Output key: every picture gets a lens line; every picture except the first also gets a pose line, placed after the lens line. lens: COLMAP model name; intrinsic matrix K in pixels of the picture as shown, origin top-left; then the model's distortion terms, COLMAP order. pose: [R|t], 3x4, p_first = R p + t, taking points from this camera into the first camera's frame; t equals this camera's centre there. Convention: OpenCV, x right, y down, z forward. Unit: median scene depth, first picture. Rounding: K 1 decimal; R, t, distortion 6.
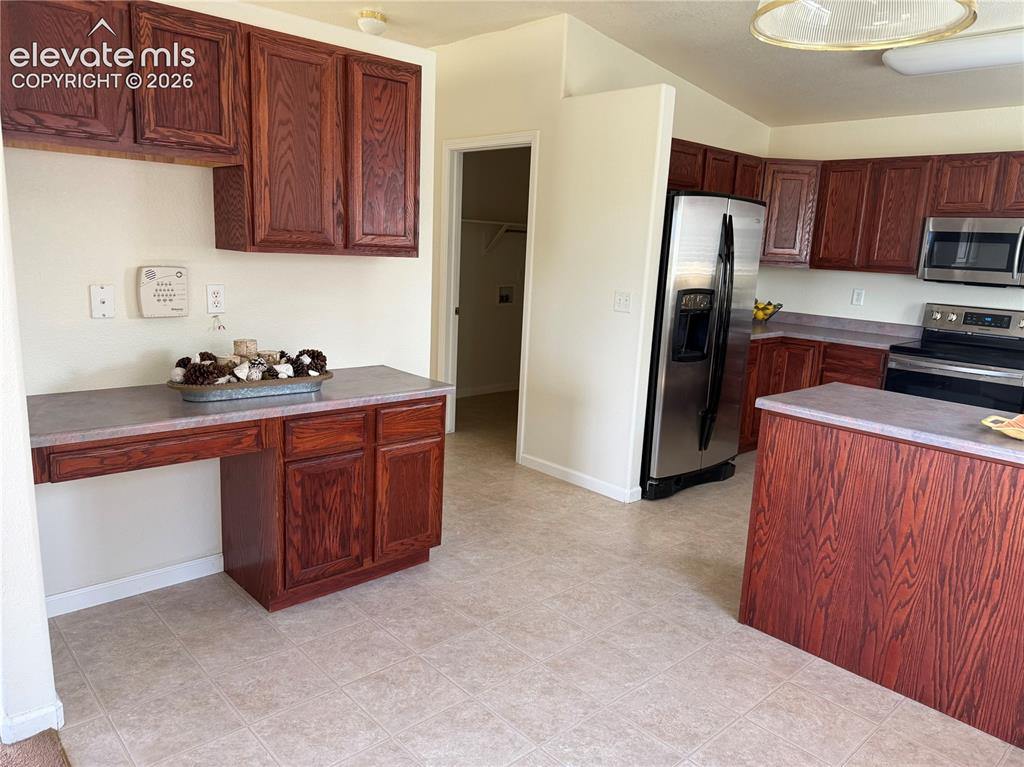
lens RADIAL K [[712.9, 0, 512.0], [0, 712.9, 383.5], [0, 0, 1]] dist [0.027779, -0.049520]
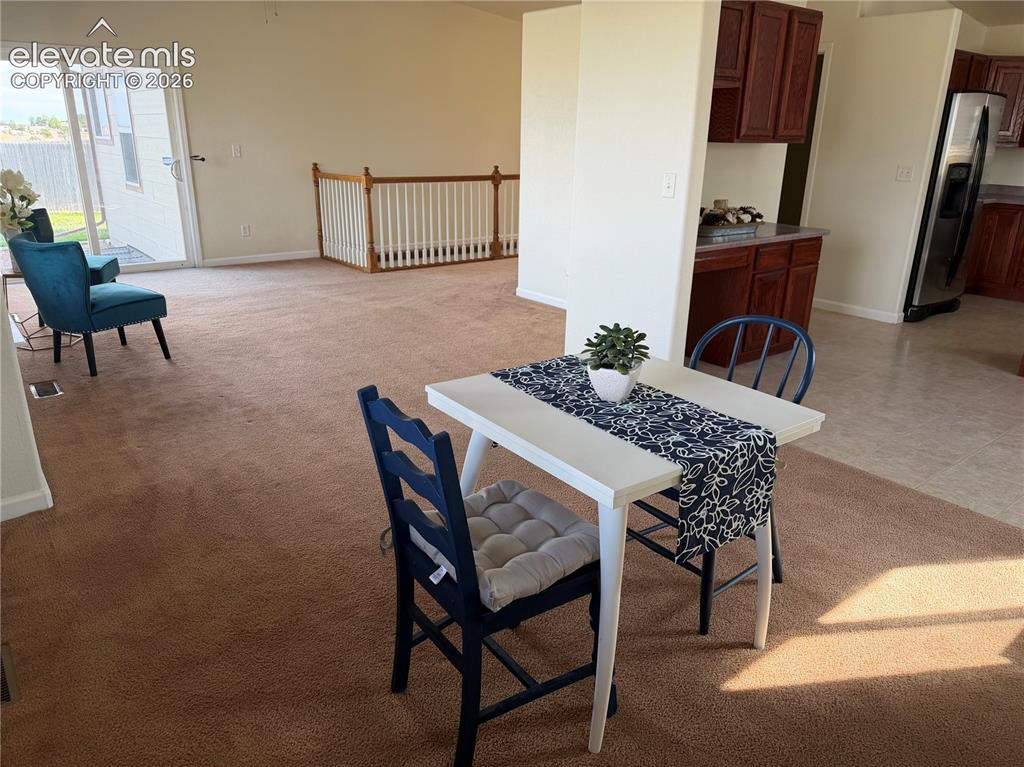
lens RADIAL K [[712.9, 0, 512.0], [0, 712.9, 383.5], [0, 0, 1]] dist [0.027779, -0.049520]
pose [[0.995822, -0.000494, -0.091312, -0.695736], [0.013452, 0.989868, 0.141352, 0.116196], [0.090317, -0.141990, 0.985739, -0.703265]]
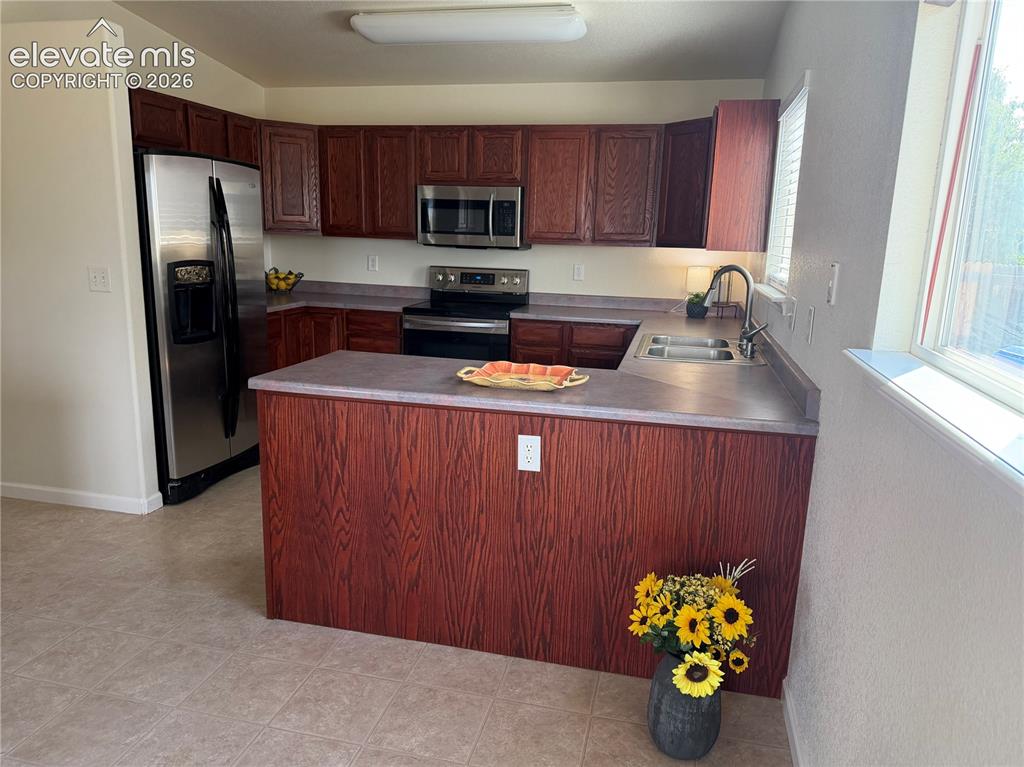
lens RADIAL K [[713.5, 0, 512.0], [0, 713.5, 383.5], [0, 0, 1]] dist [0.092286, -0.123298]
pose [[0.826300, -0.139564, 0.545665, 0.110627], [0.117818, 0.990210, 0.074853, -0.002994], [-0.550770, 0.002438, 0.834653, 0.038646]]
